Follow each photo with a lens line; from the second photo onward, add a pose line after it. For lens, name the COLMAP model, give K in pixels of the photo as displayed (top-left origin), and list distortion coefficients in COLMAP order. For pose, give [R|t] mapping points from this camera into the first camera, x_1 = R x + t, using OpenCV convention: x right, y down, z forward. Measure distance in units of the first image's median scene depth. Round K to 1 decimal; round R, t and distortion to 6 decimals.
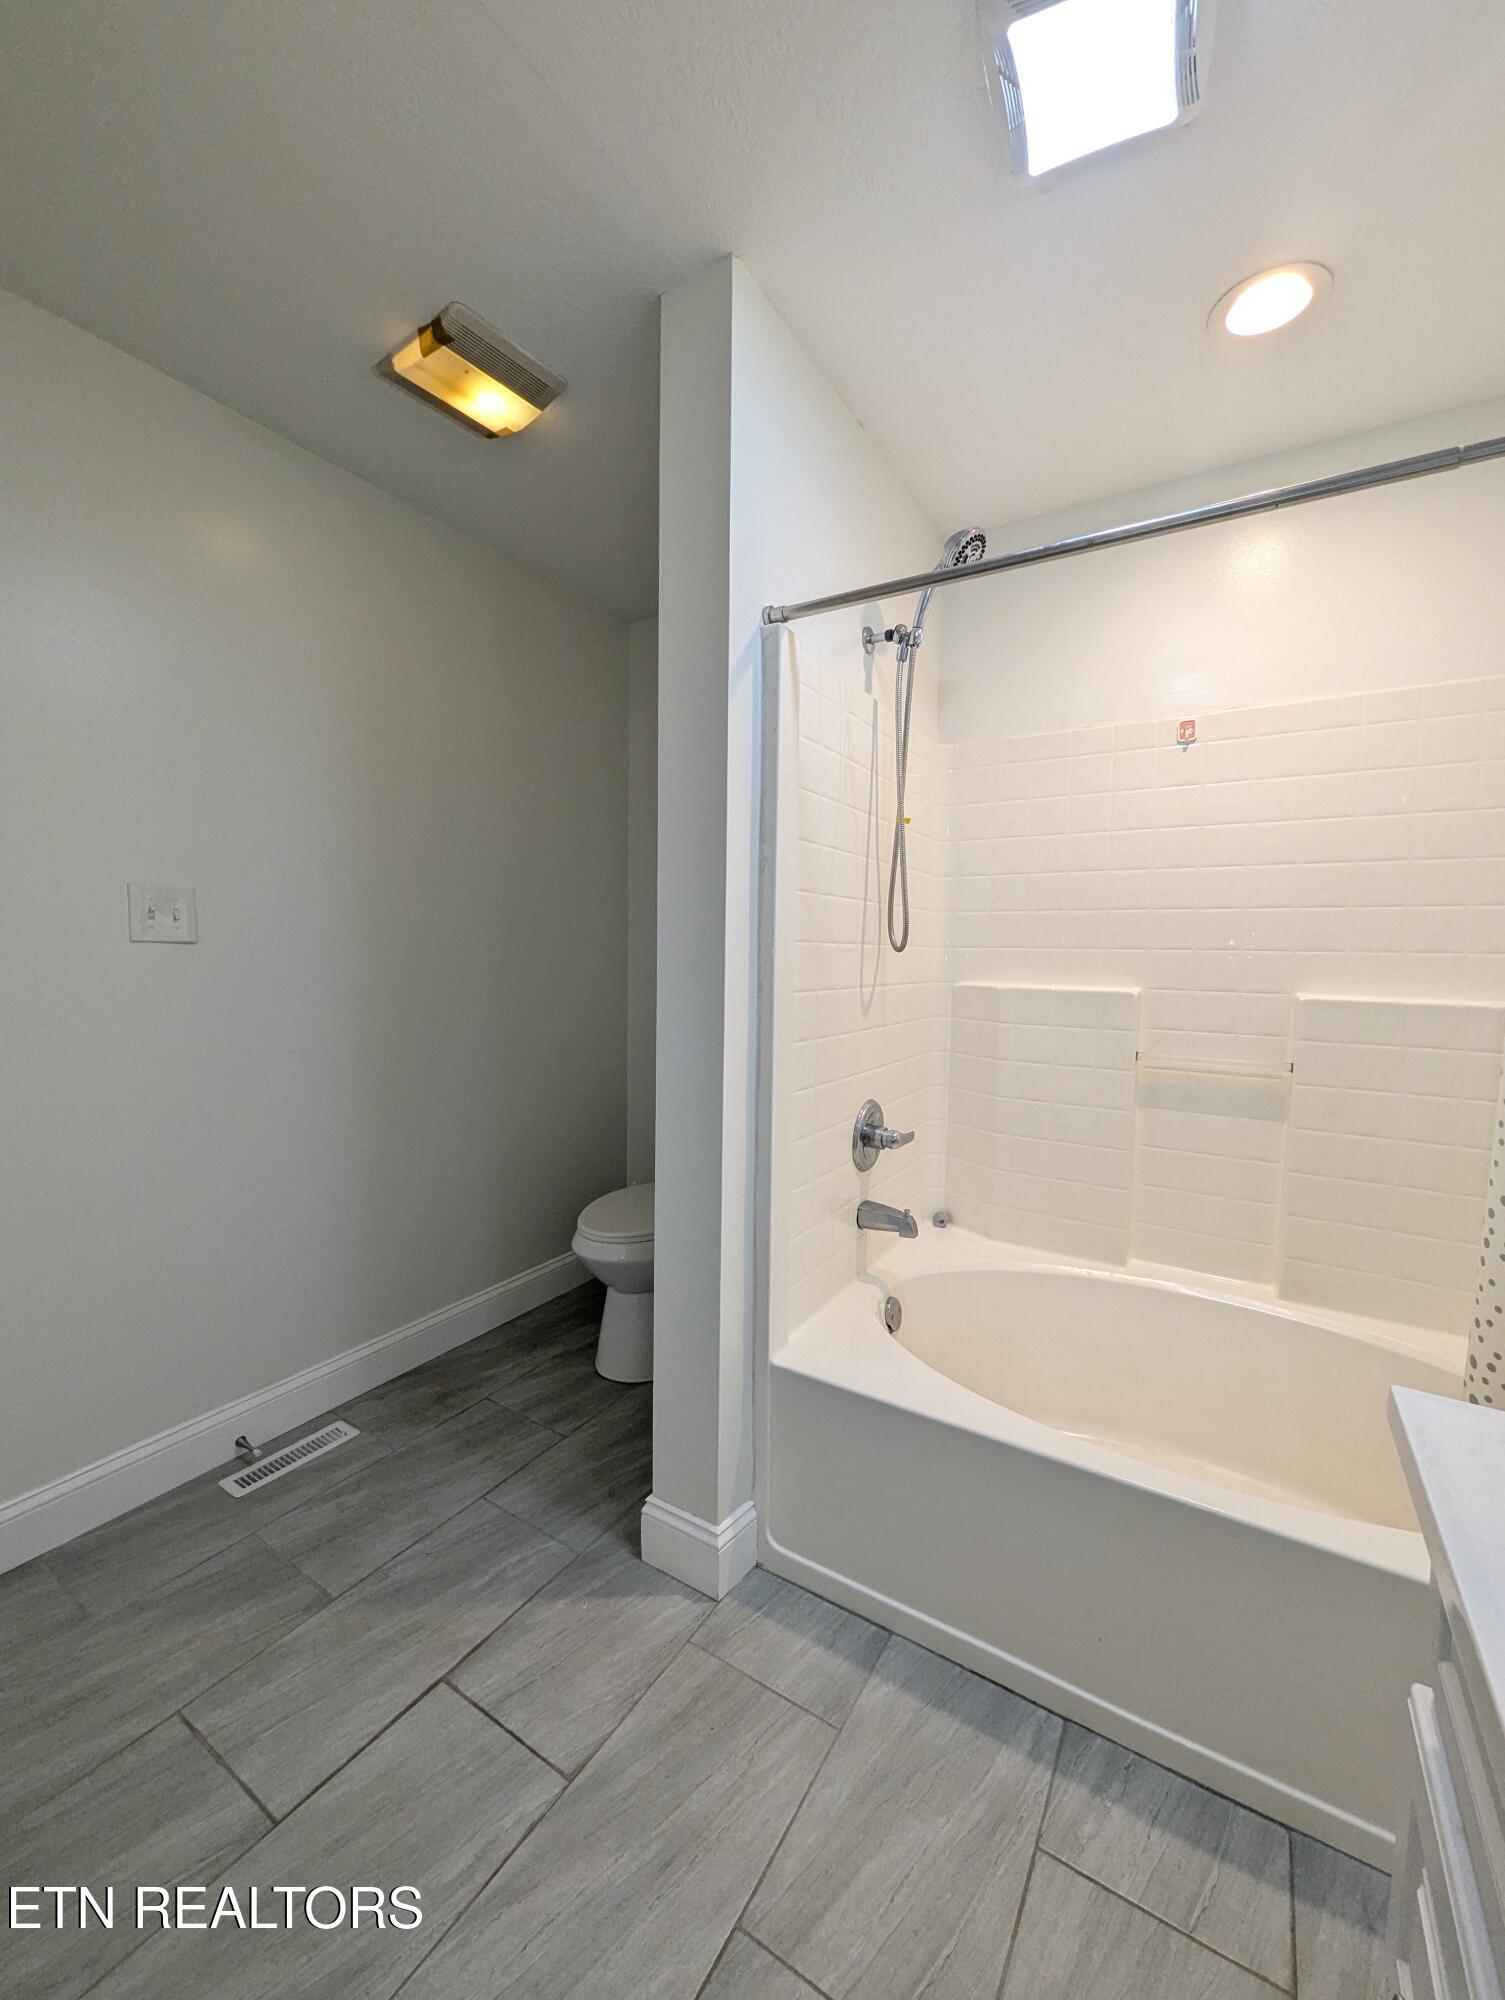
lens RADIAL K [[796.4, 0, 750.0], [0, 796.4, 1004.6], [0, 0, 1]] dist [0.002196, 0.000218]
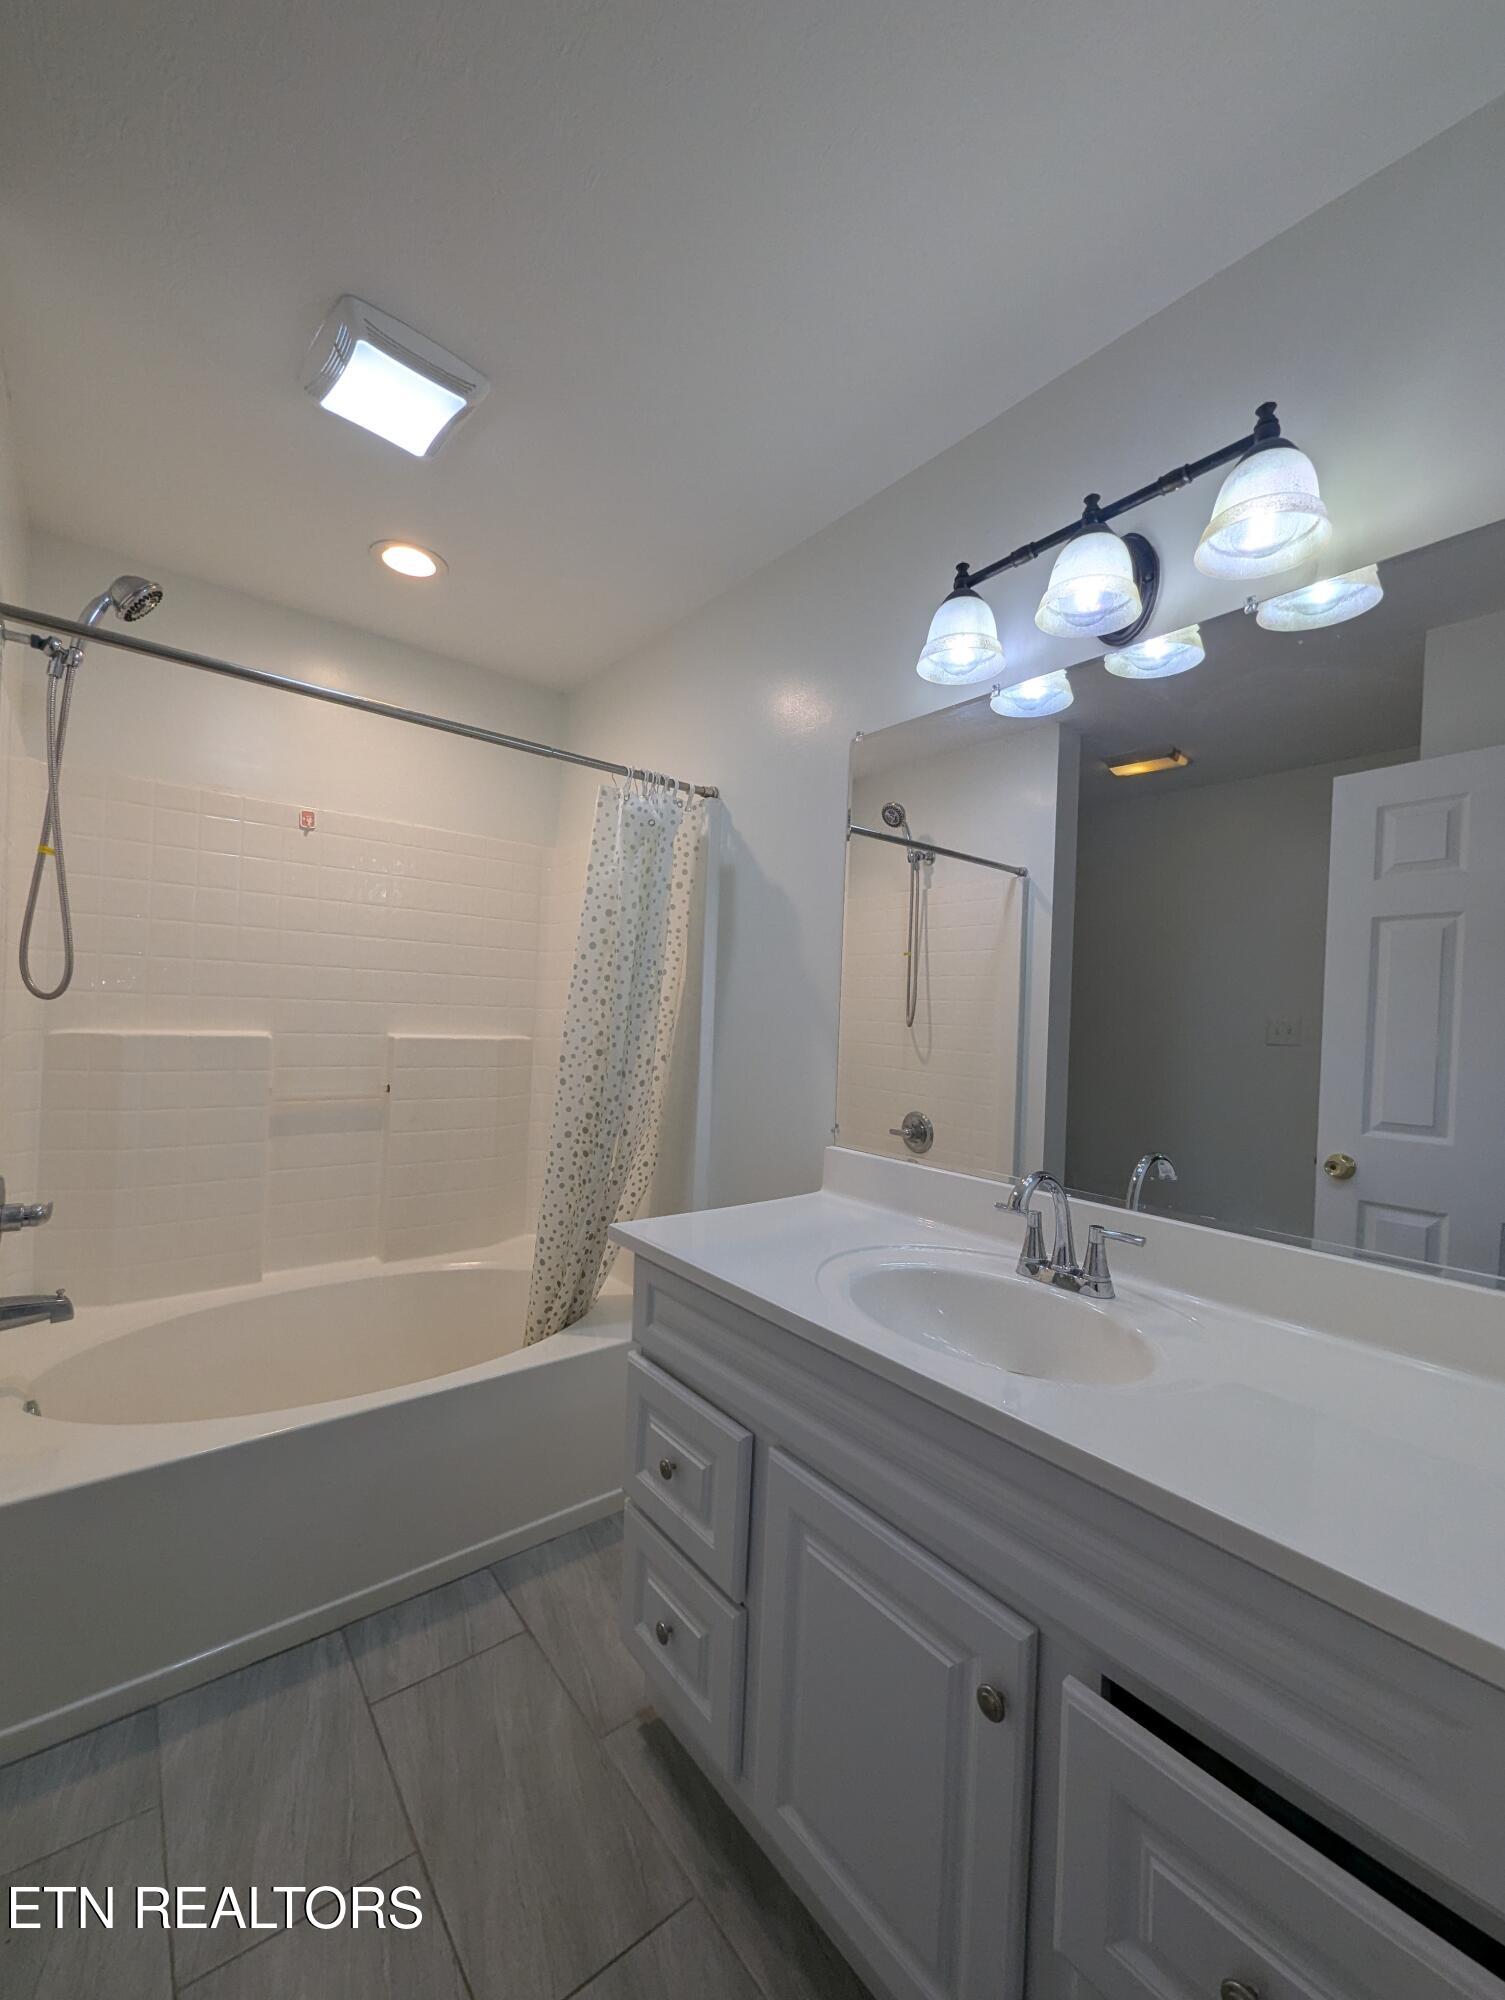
lens RADIAL K [[796.4, 0, 747.5], [0, 796.4, 1005.9], [0, 0, 1]] dist [0.002196, 0.000218]
pose [[0.323408, 0.006094, 0.946240, -0.402867], [0.027669, 0.999491, -0.015894, -0.022909], [-0.945855, 0.031322, 0.323075, -0.018999]]
